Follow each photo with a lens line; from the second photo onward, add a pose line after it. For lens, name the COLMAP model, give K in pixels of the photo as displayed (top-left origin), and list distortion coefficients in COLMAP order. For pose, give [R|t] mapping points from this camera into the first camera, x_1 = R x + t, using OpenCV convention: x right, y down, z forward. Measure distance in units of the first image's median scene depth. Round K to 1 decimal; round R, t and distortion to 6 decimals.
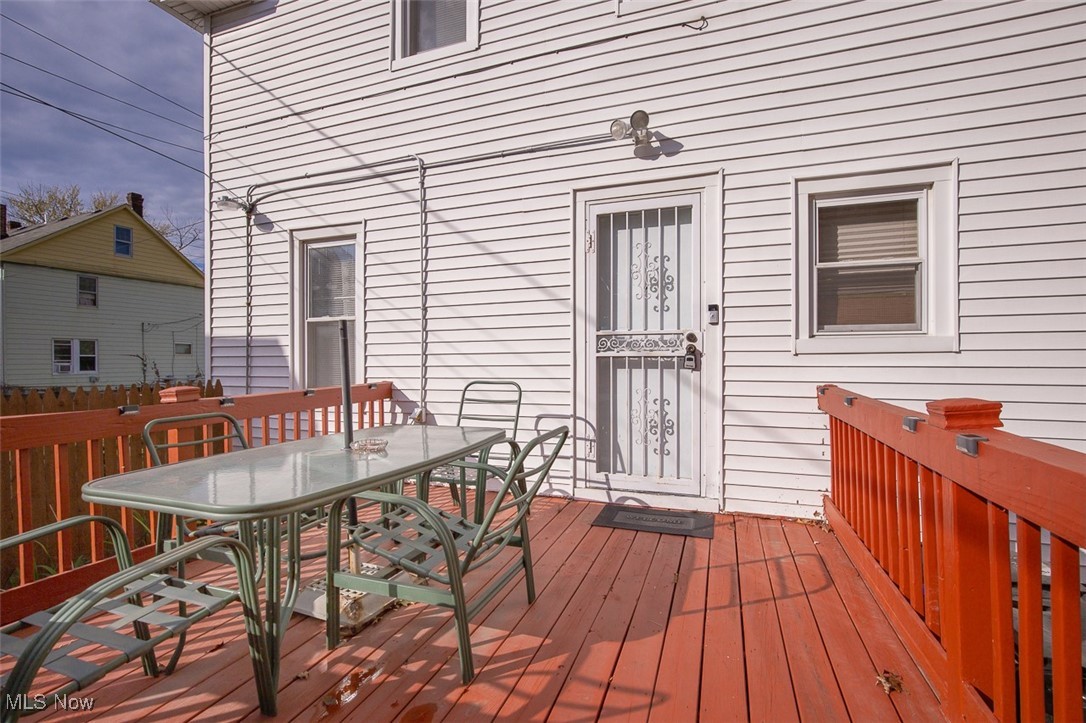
lens RADIAL K [[500.4, 0, 539.7], [0, 500.4, 361.9], [0, 0, 1]] dist [-0.005609, 0.000340]
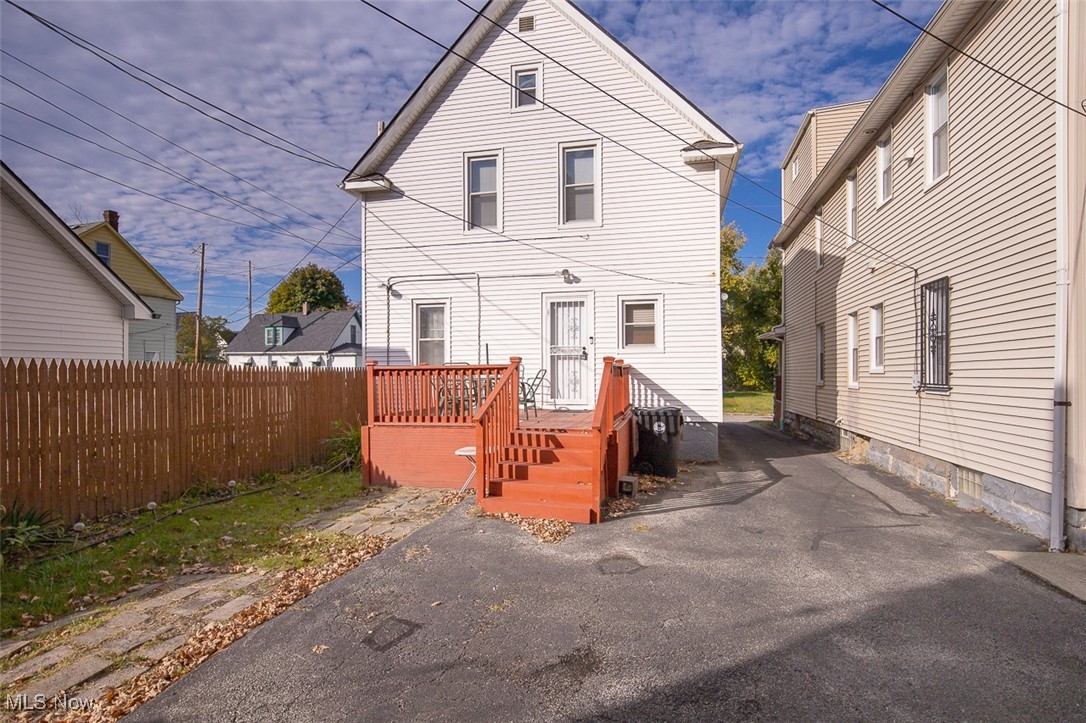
lens RADIAL K [[574.6, 0, 542.9], [0, 574.6, 368.1], [0, 0, 1]] dist [-0.000712, -0.000060]
pose [[0.992801, -0.001196, 0.119772, -0.294567], [0.002659, 0.999924, -0.012055, 0.094968], [-0.119748, 0.012286, 0.992728, -2.045557]]
